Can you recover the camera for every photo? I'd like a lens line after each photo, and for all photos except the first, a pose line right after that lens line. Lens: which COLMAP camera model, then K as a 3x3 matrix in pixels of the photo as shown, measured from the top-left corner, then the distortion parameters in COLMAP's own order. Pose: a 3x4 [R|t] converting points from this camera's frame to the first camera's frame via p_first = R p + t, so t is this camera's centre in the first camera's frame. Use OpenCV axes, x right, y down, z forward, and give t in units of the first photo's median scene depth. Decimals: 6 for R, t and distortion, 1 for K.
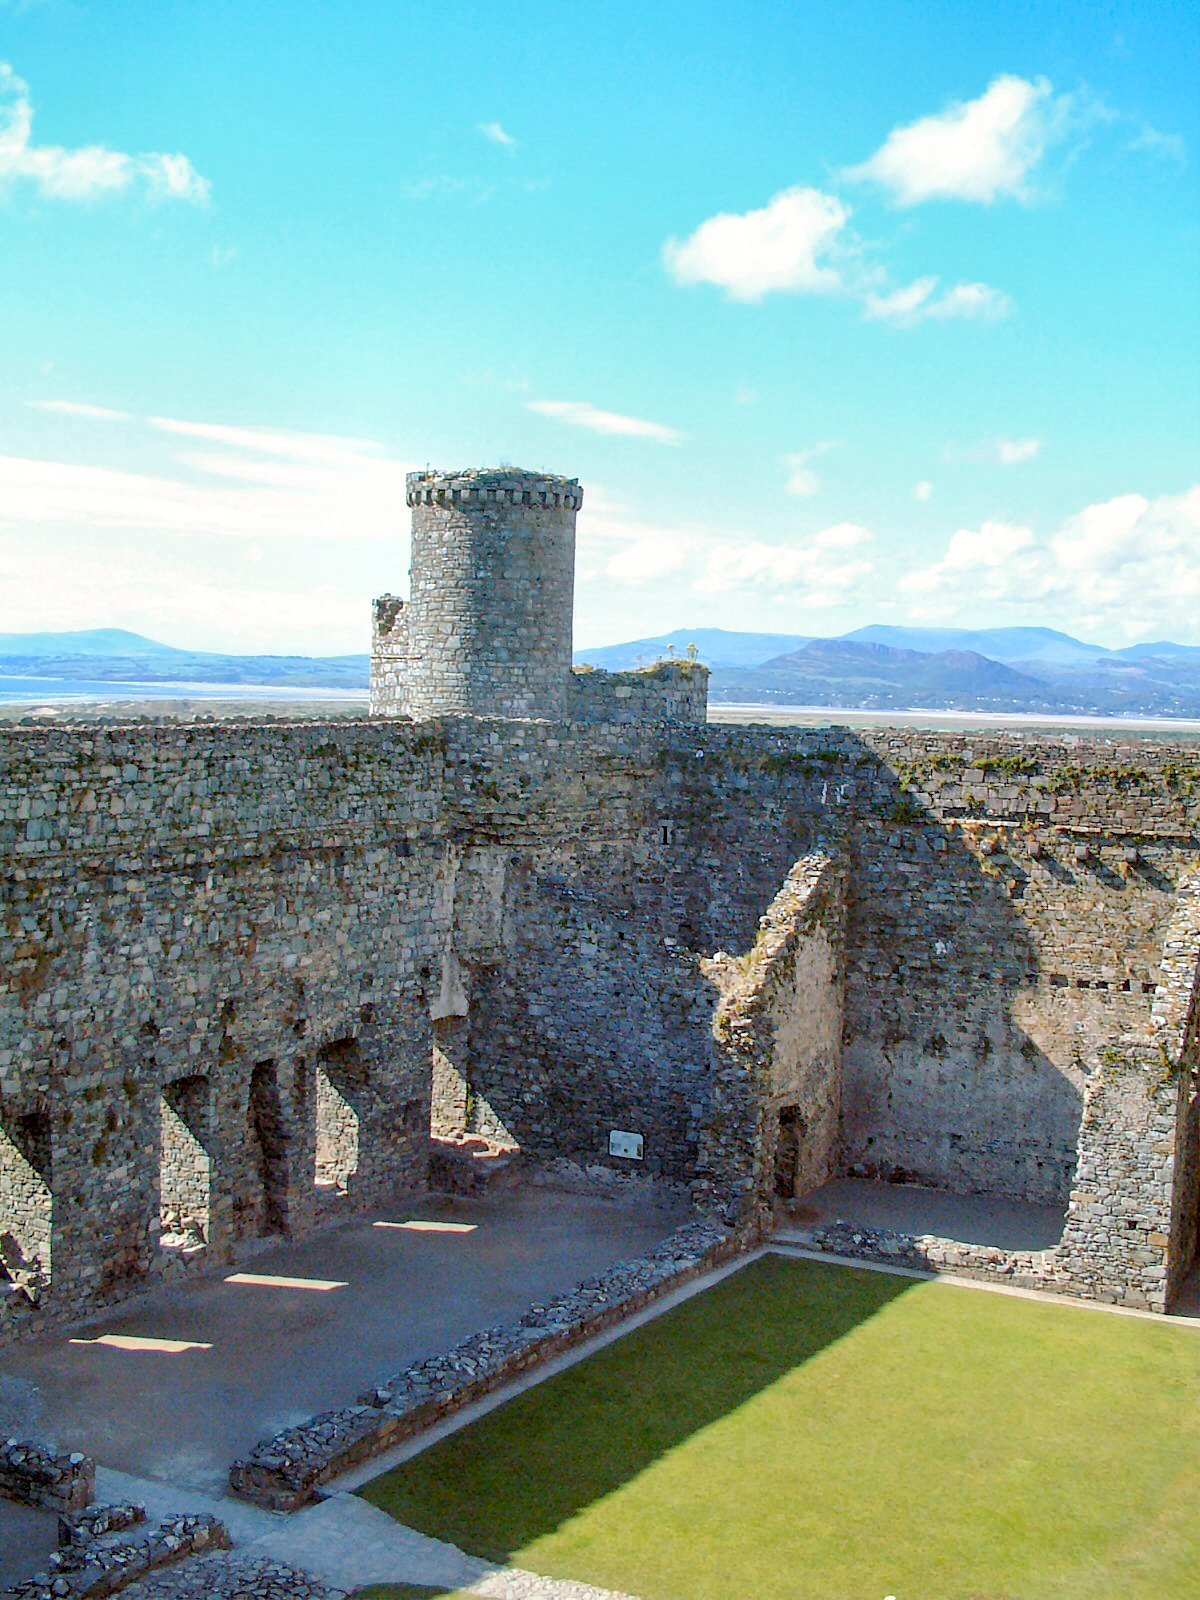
lens RADIAL K [[1946.6, 0, 600.0], [0, 1946.6, 800.0], [0, 0, 1]] dist [-0.011972, -0.297779]
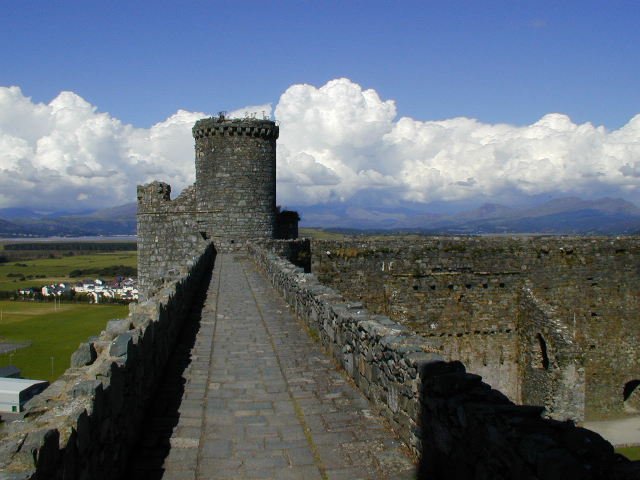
lens RADIAL K [[670.9, 0, 319.7], [0, 670.9, 227.9], [0, 0, 1]] dist [-0.120344, 0.003874]
pose [[0.790722, -0.033340, 0.611266, -0.472472], [0.067229, 0.997206, -0.032575, -0.030881], [-0.608472, 0.066852, 0.790754, 0.451395]]
